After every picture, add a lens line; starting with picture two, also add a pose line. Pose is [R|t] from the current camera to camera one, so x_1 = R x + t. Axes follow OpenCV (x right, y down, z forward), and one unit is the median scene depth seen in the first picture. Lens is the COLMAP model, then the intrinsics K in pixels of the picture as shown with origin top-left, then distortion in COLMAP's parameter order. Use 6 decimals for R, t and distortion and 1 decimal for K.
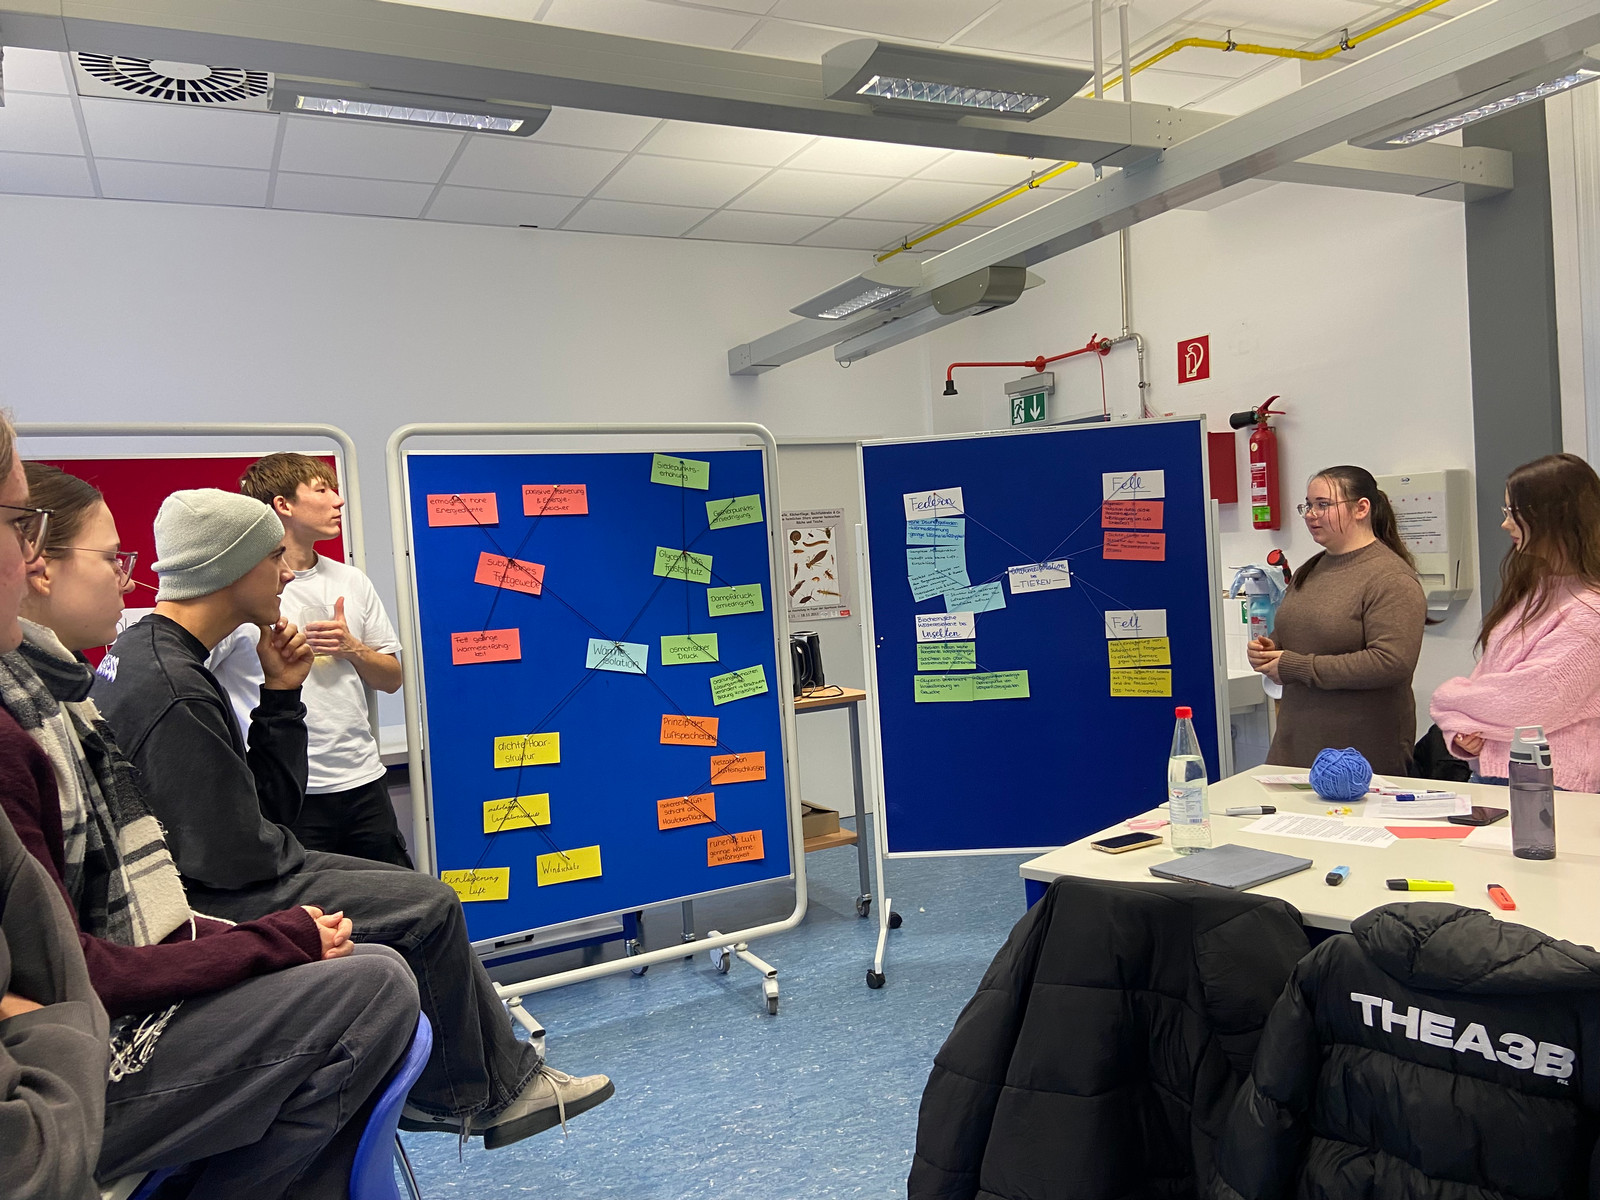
lens RADIAL K [[1216.1, 0, 797.1], [0, 1216.1, 597.7], [0, 0, 1]] dist [0.060612, -0.020783]
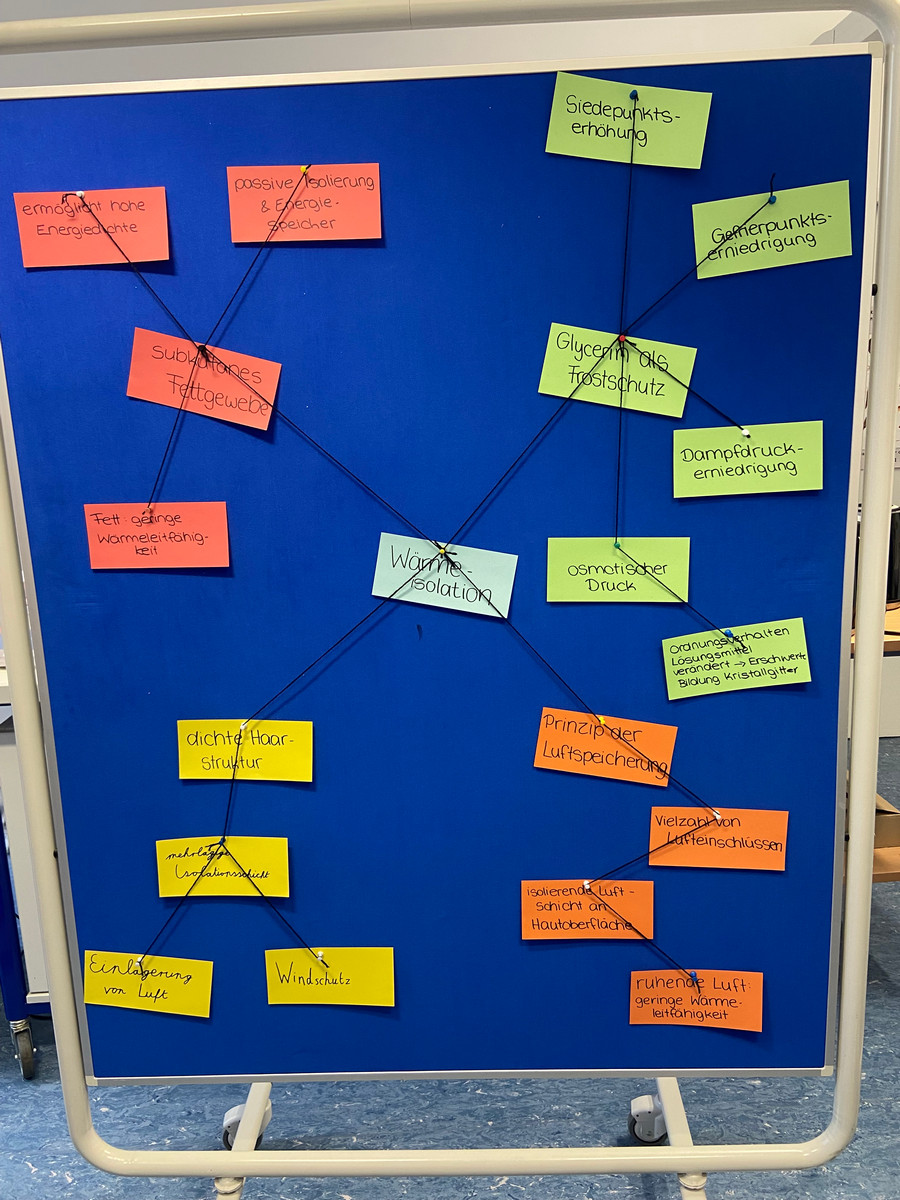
lens RADIAL K [[912.1, 0, 450.0], [0, 912.1, 605.1], [0, 0, 1]] dist [0.060612, -0.020783]
pose [[0.865754, 0.131492, -0.482888, 0.019392], [-0.037181, 0.979100, 0.199952, -0.008678], [0.499087, -0.155155, 0.852548, 0.693967]]
